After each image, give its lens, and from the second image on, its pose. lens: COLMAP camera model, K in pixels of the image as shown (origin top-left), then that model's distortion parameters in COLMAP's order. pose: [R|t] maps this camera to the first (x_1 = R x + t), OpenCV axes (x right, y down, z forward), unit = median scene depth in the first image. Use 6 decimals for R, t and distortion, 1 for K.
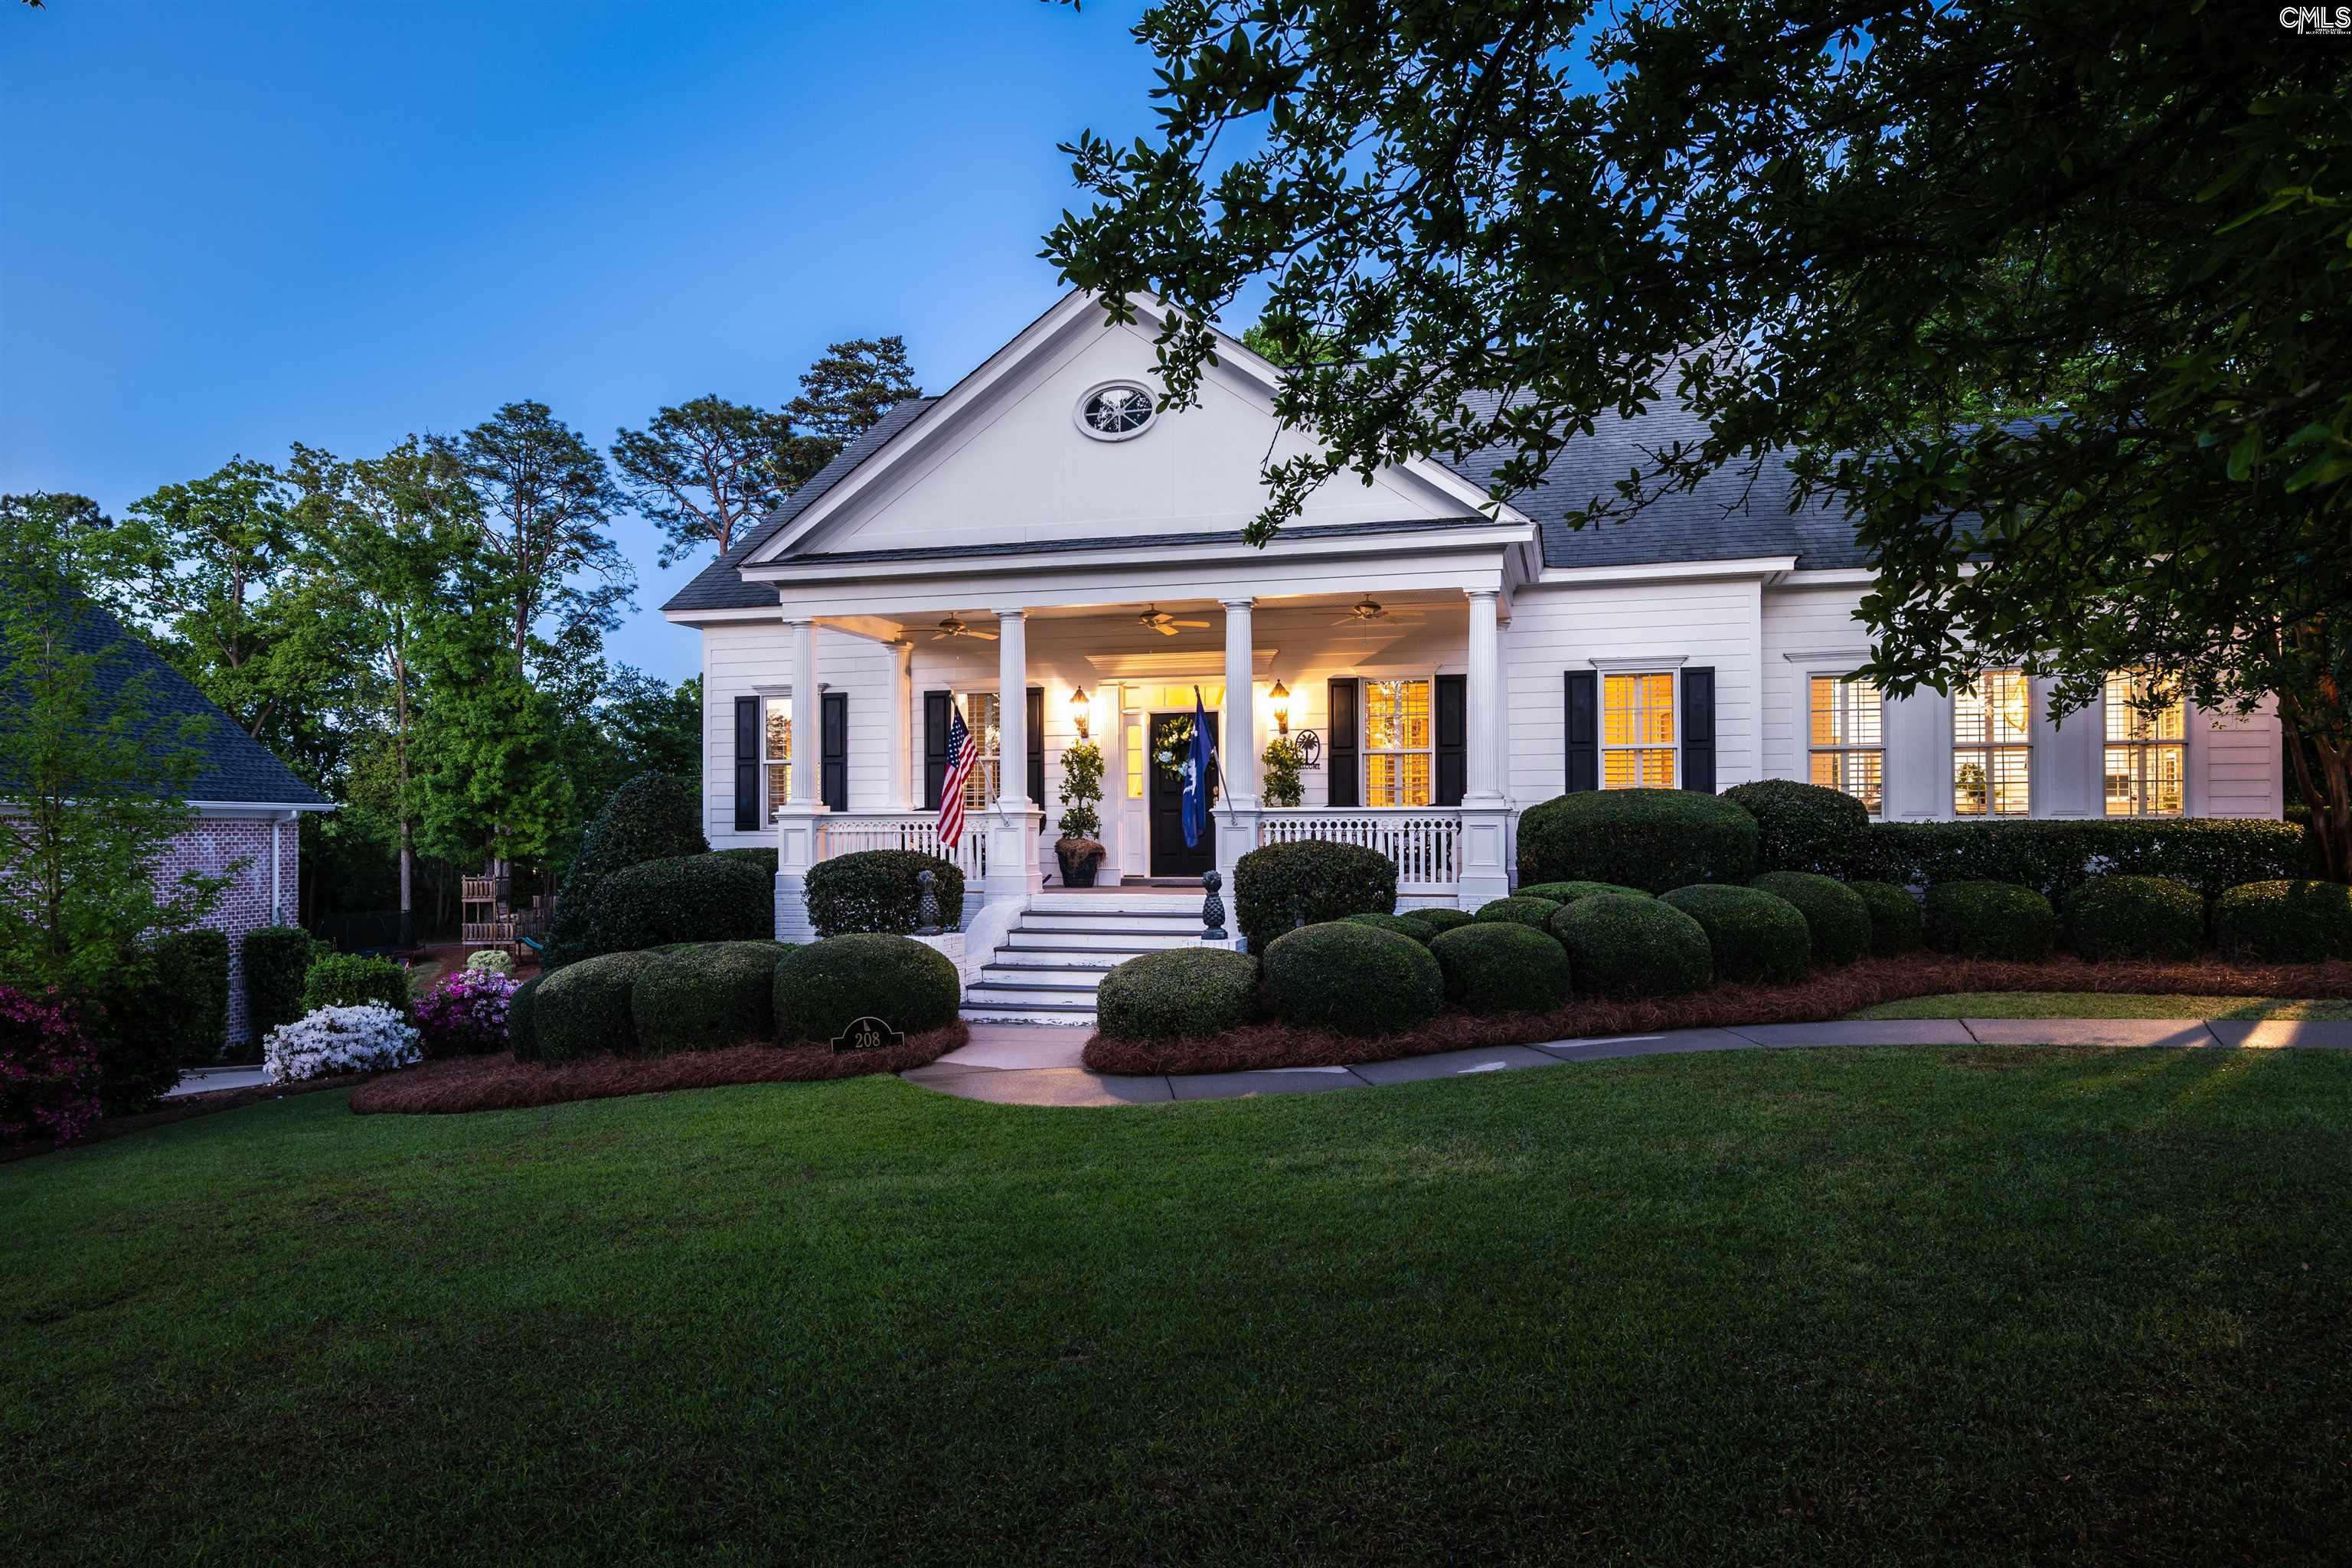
lens RADIAL K [[1488.8, 0, 1246.5], [0, 1488.8, 792.6], [0, 0, 1]] dist [-0.001844, -0.000553]
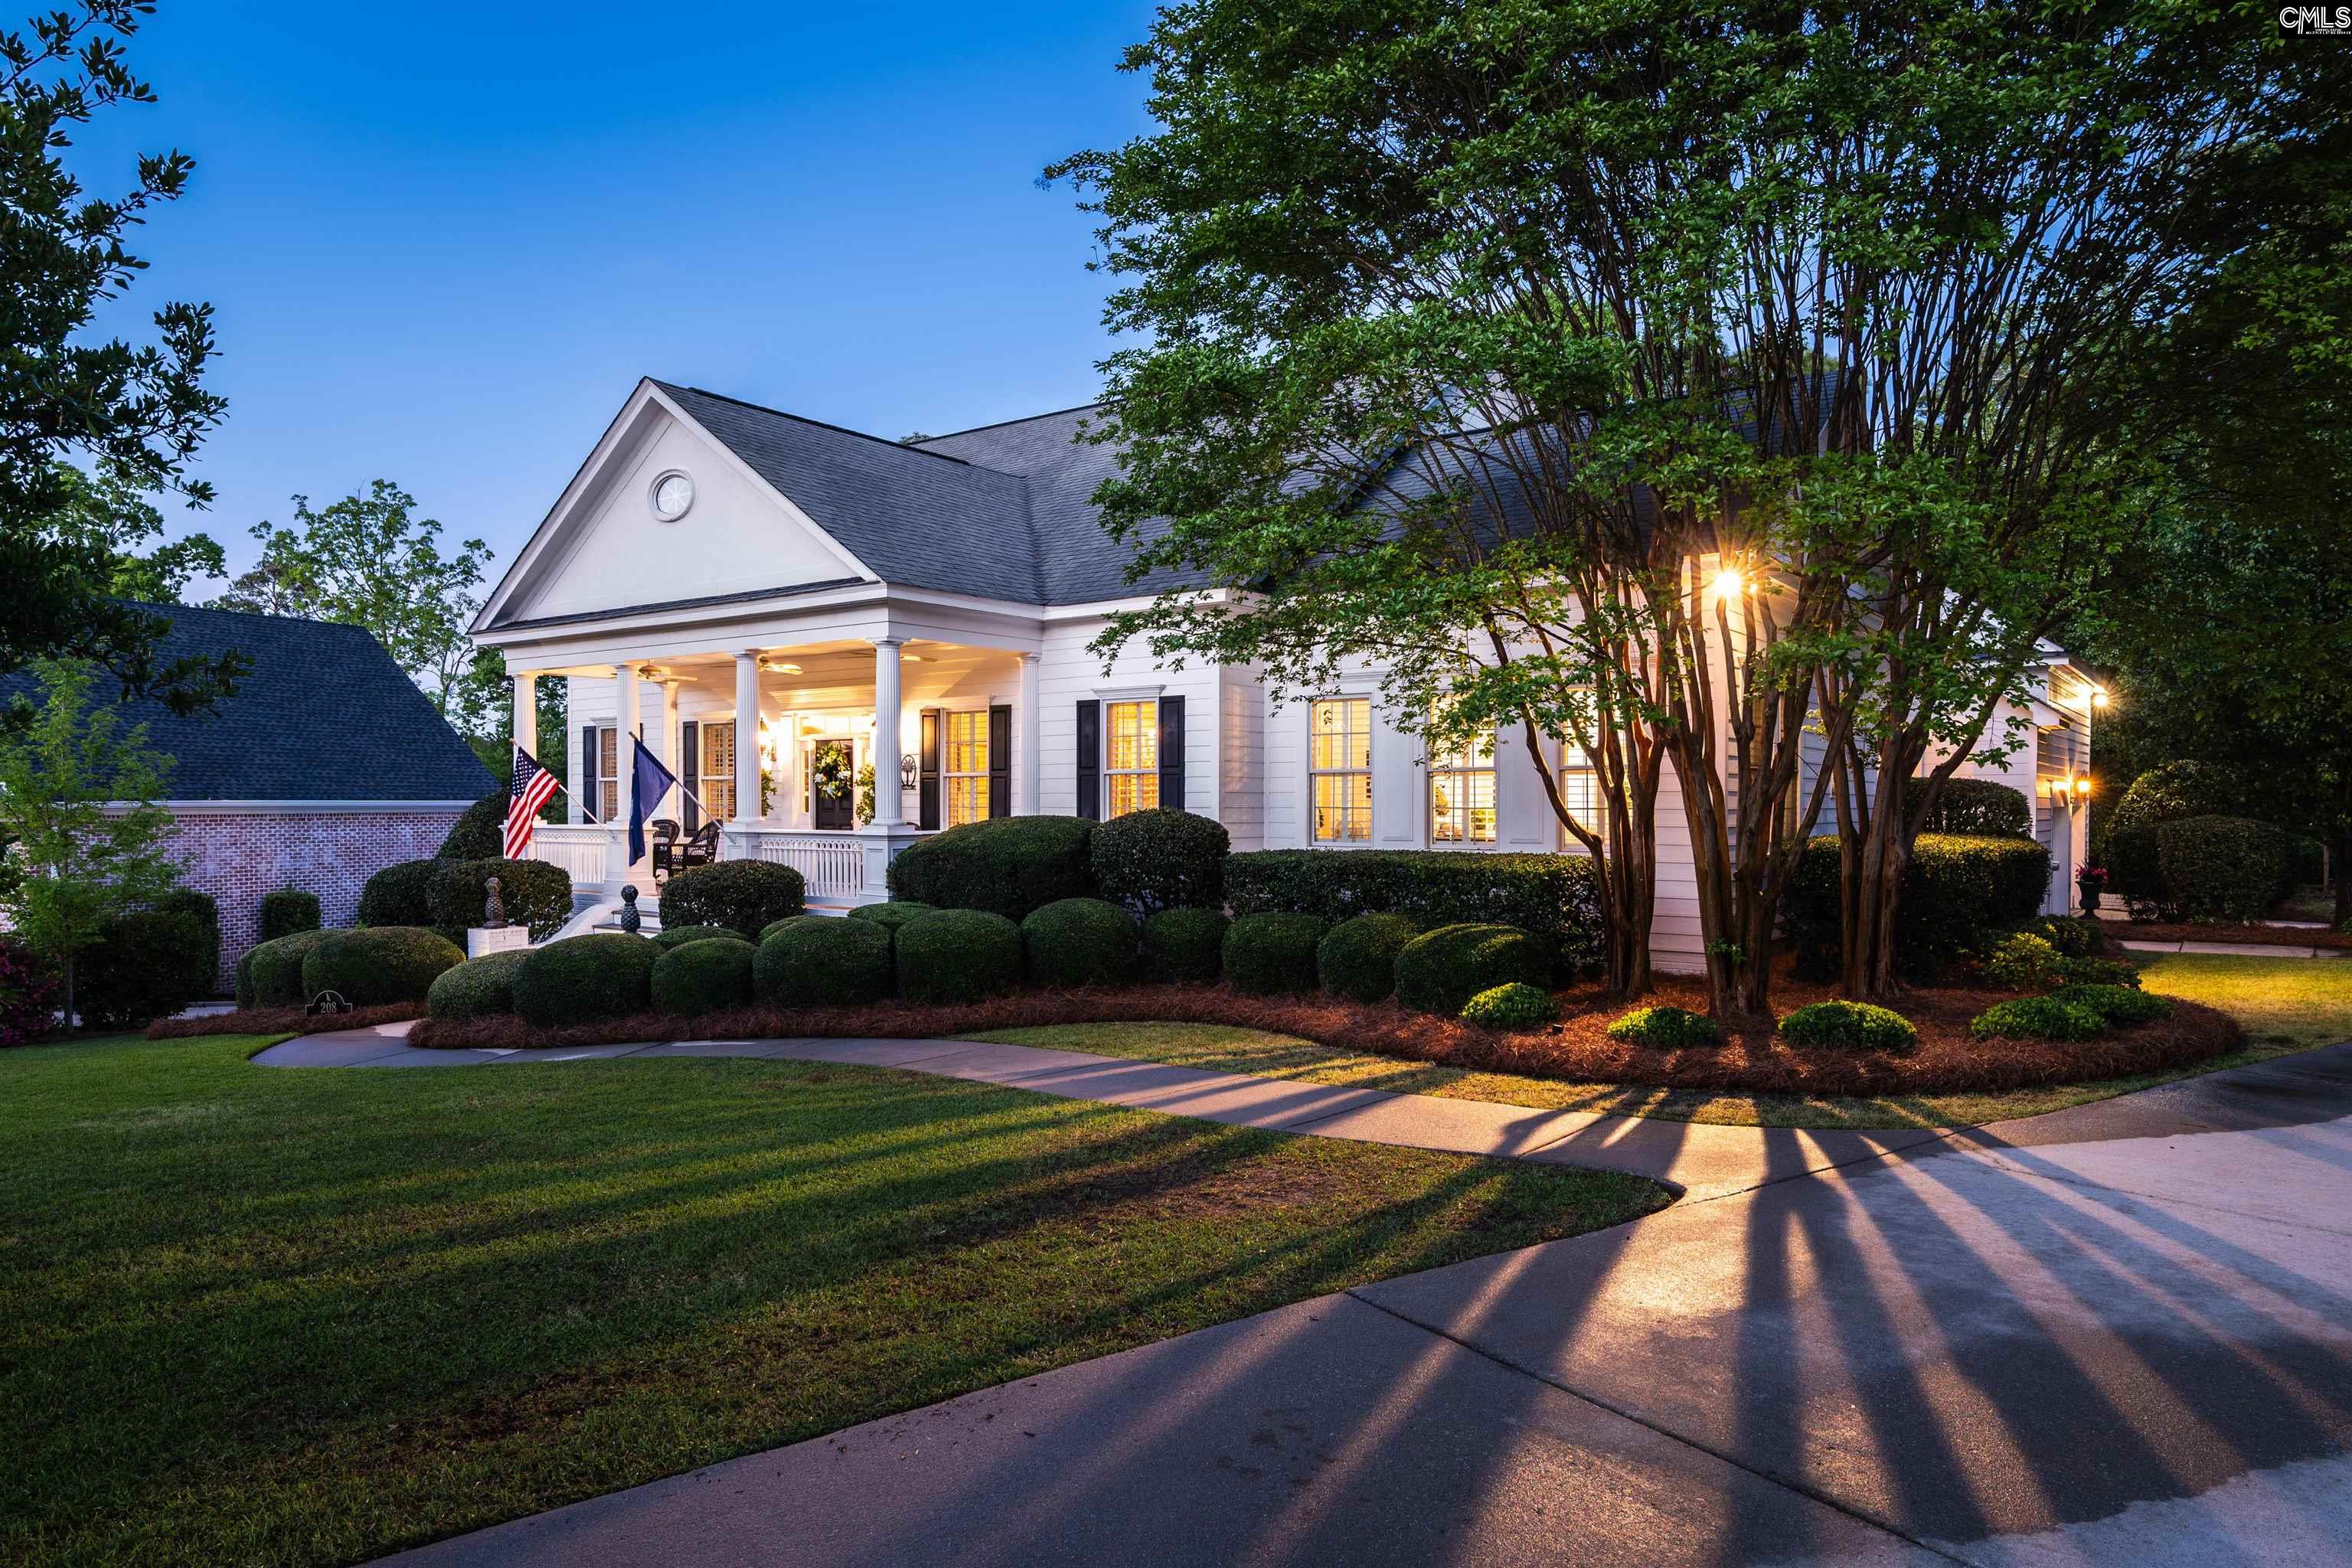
lens RADIAL K [[1488.8, 0, 1246.5], [0, 1488.8, 792.6], [0, 0, 1]] dist [-0.001844, -0.000553]
pose [[0.930835, 0.004534, -0.365412, 0.661278], [0.002046, 0.999843, 0.017616, -0.031781], [0.365434, -0.017145, 0.930679, 0.044721]]
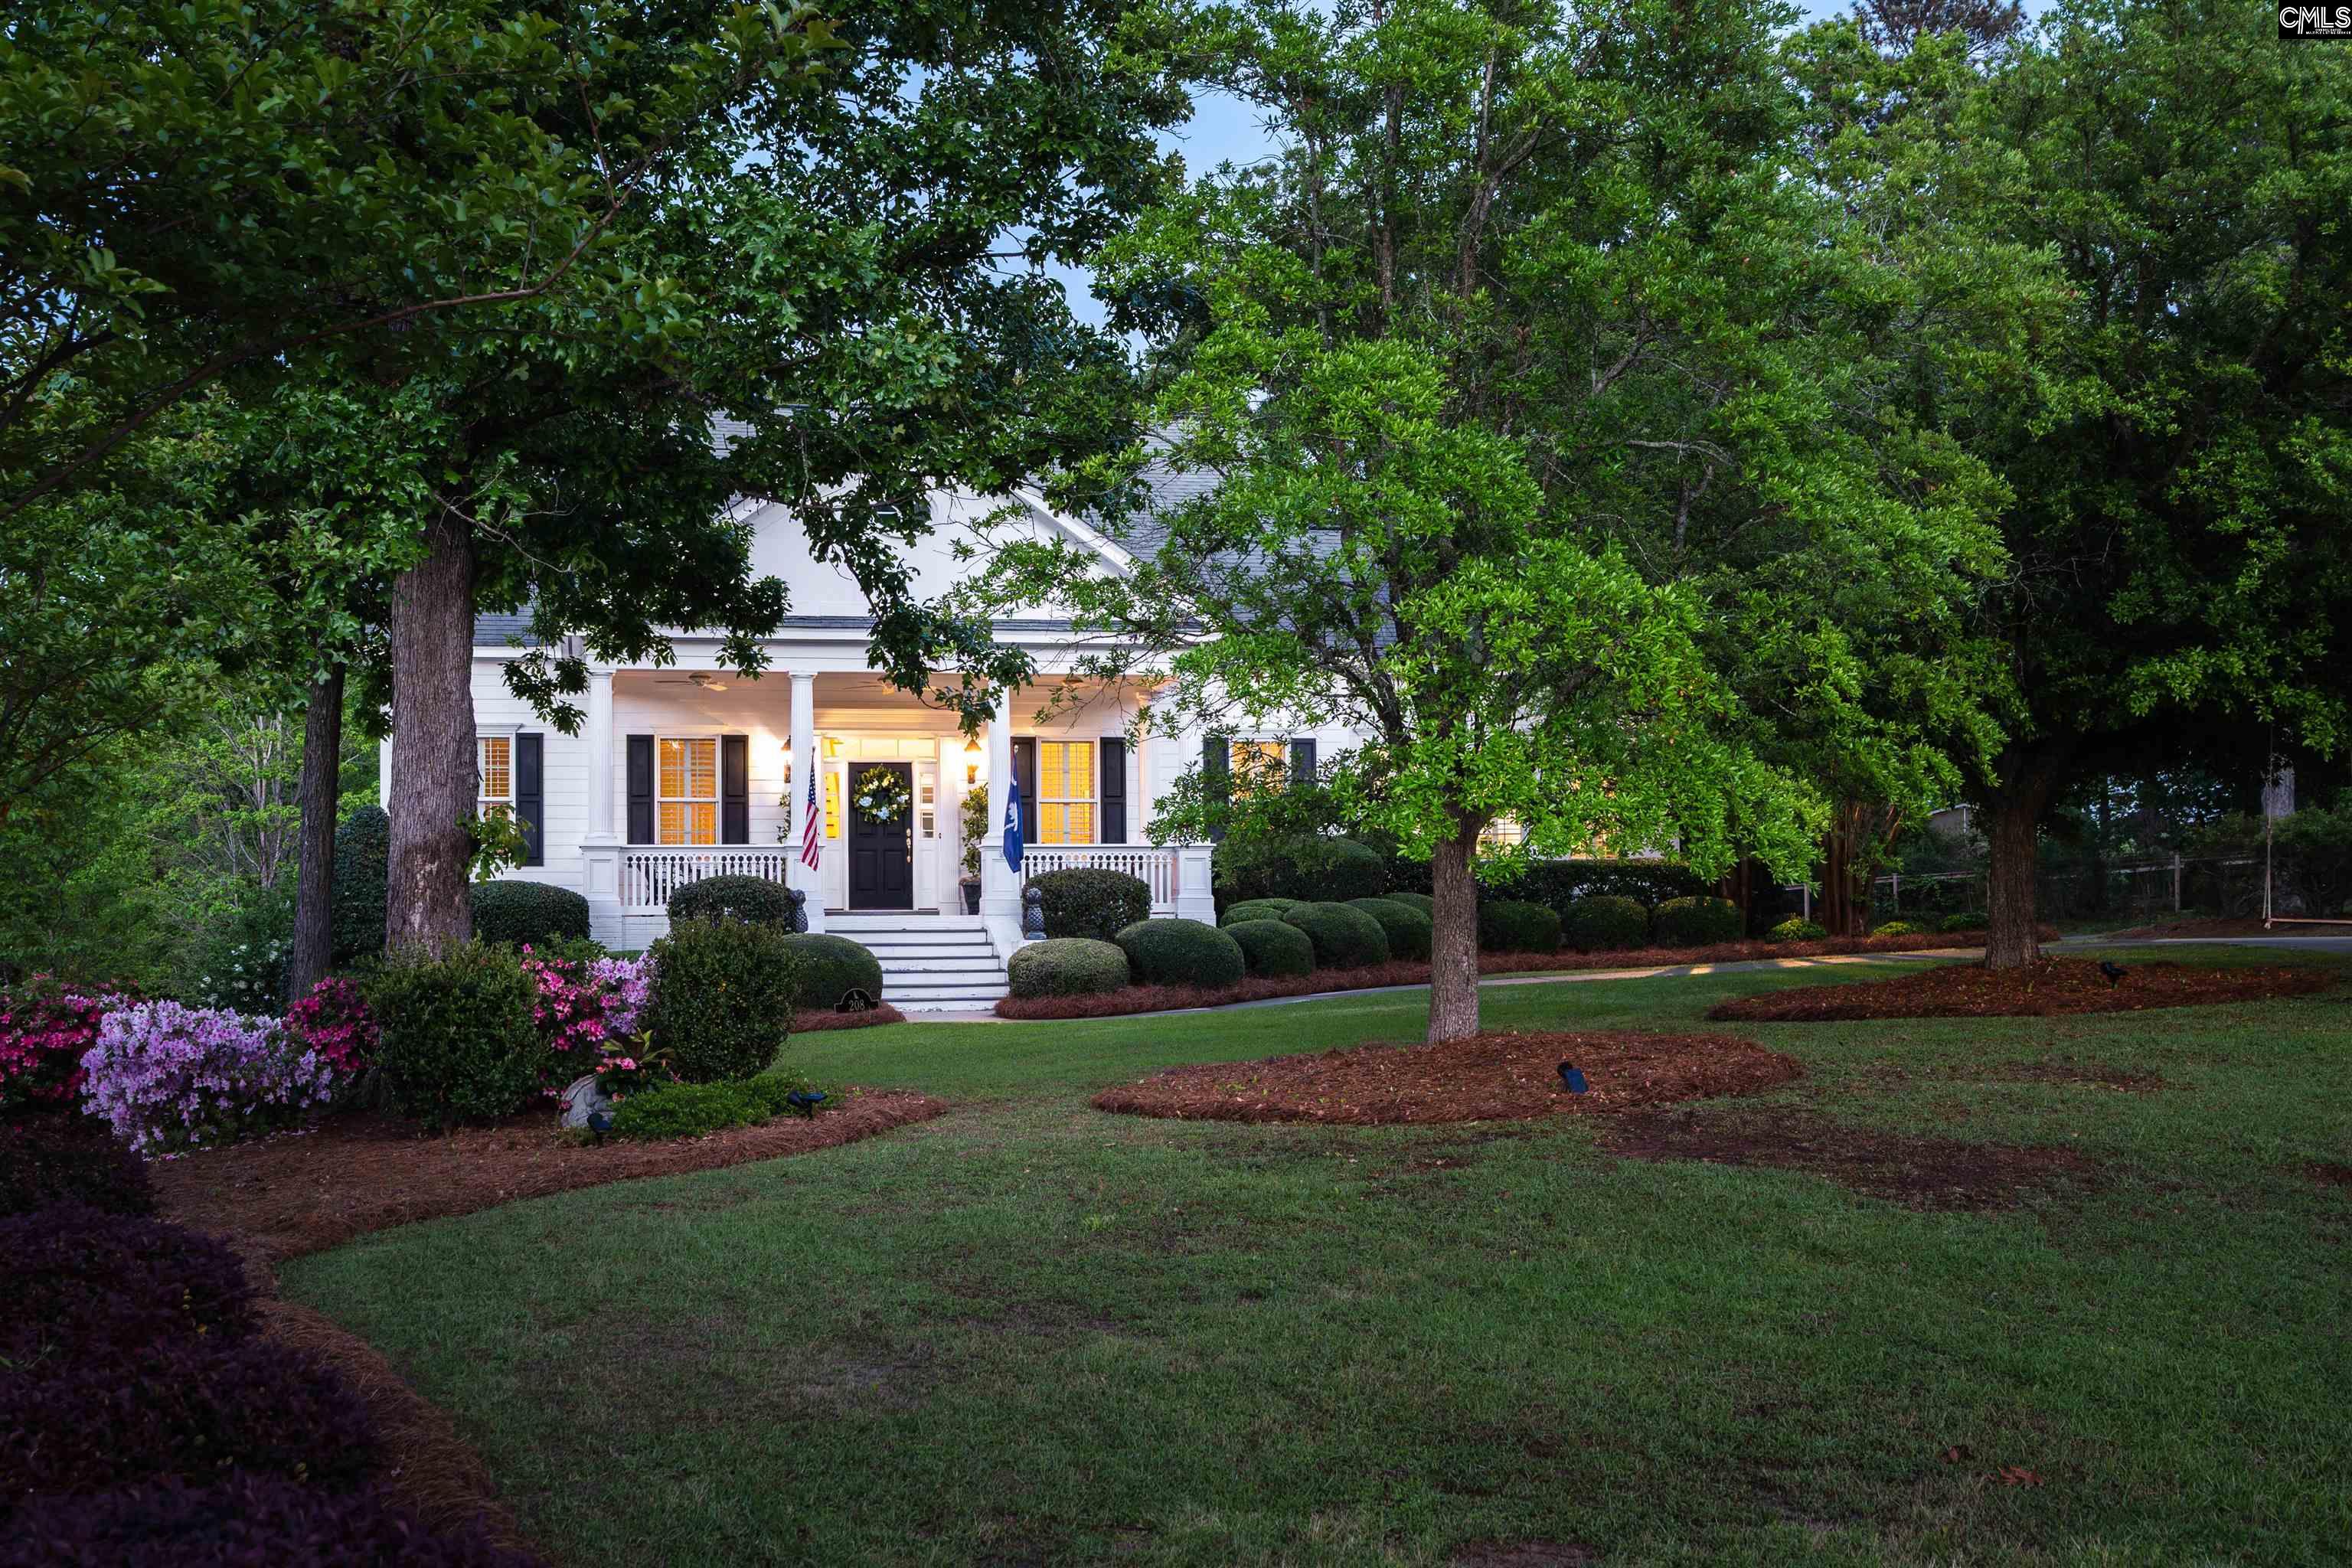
lens RADIAL K [[2571.3, 0, 1174.7], [0, 2571.3, 884.0], [0, 0, 1]] dist [-0.002191, -0.001726]
pose [[0.895132, 0.006740, 0.445750, -0.692766], [-0.006778, 0.999976, -0.001511, 0.038358], [-0.445750, -0.001669, 0.895156, -0.814885]]
